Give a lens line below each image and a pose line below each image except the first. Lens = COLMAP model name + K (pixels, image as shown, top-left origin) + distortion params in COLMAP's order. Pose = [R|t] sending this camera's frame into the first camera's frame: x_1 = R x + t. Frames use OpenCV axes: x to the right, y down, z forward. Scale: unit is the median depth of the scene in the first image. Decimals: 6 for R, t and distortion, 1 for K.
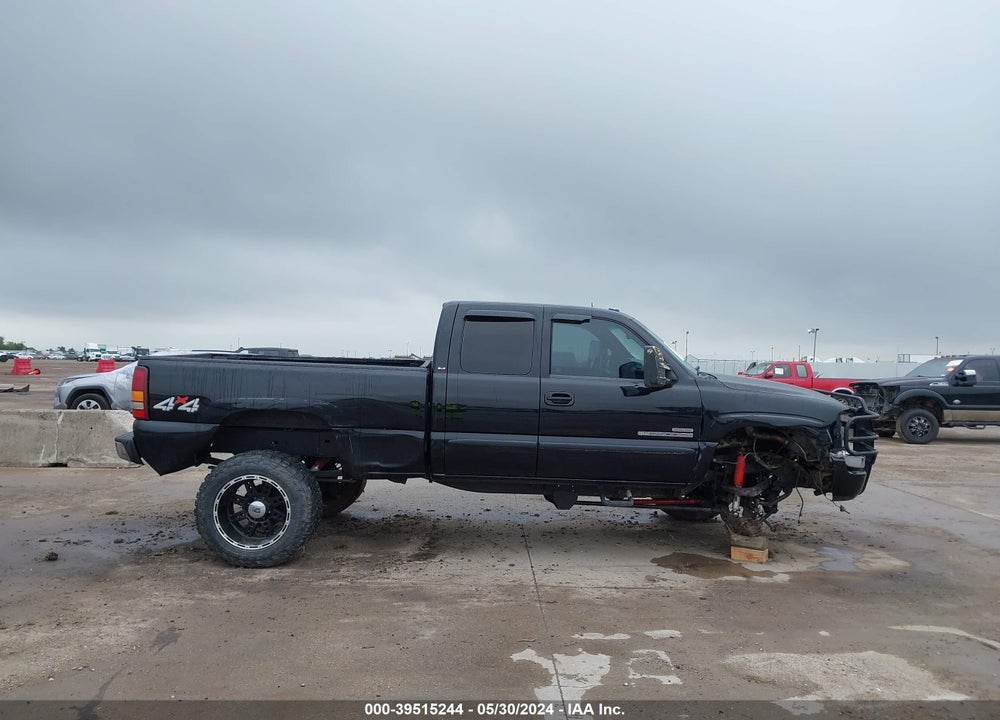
lens RADIAL K [[777.6, 0, 501.1], [0, 777.6, 358.7], [0, 0, 1]] dist [0.030939, -0.047489]
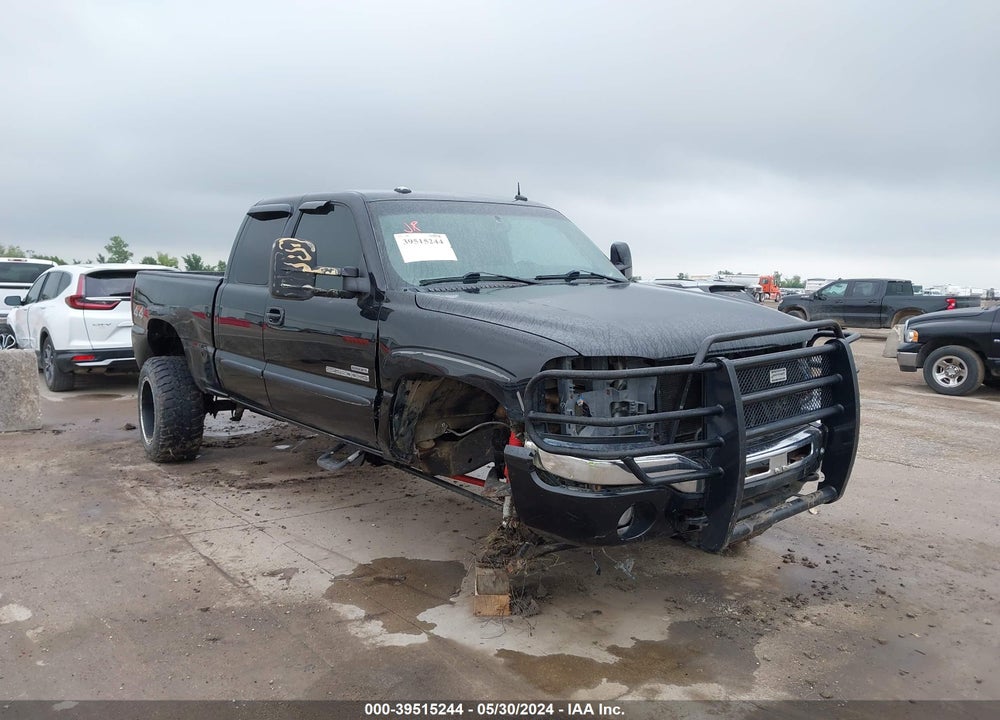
lens RADIAL K [[784.9, 0, 503.8], [0, 784.9, 381.7], [0, 0, 1]] dist [0.002539, -0.003269]
pose [[0.590460, 0.088661, -0.802182, 0.804369], [-0.002650, 0.994155, 0.107929, 0.031425], [0.807062, -0.061602, 0.587244, 0.701811]]
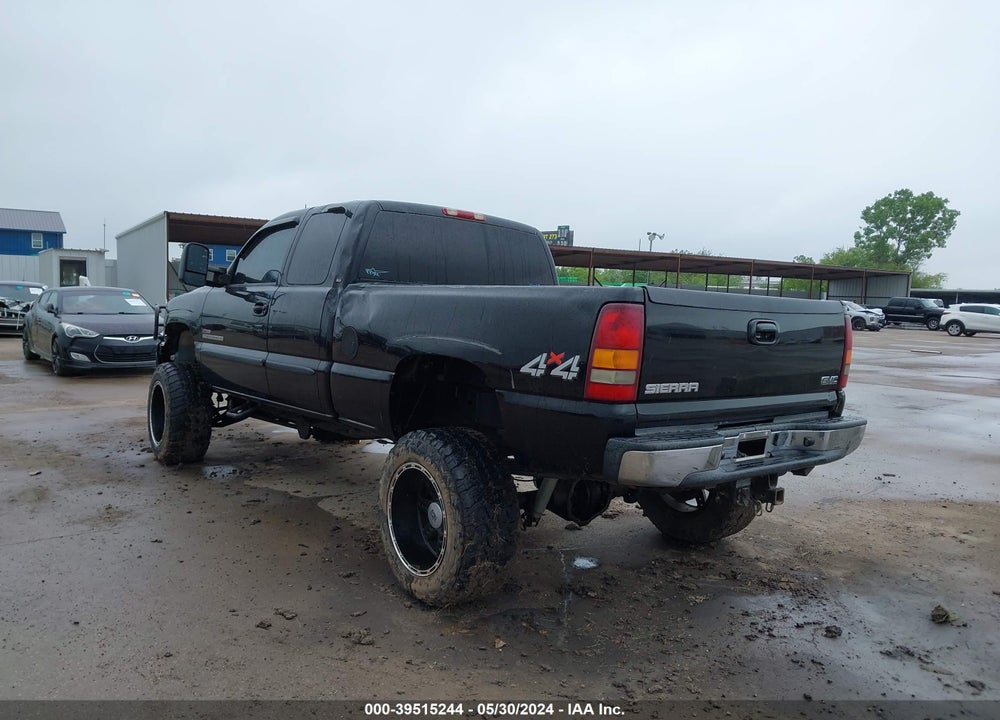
lens RADIAL K [[785.8, 0, 500.0], [0, 785.8, 360.0], [0, 0, 1]] dist [0.006079, -0.003436]
pose [[-0.594011, -0.112961, 0.796487, -0.817324], [-0.047738, 0.993297, 0.105272, -0.010209], [-0.803040, 0.024510, -0.595421, 1.605663]]
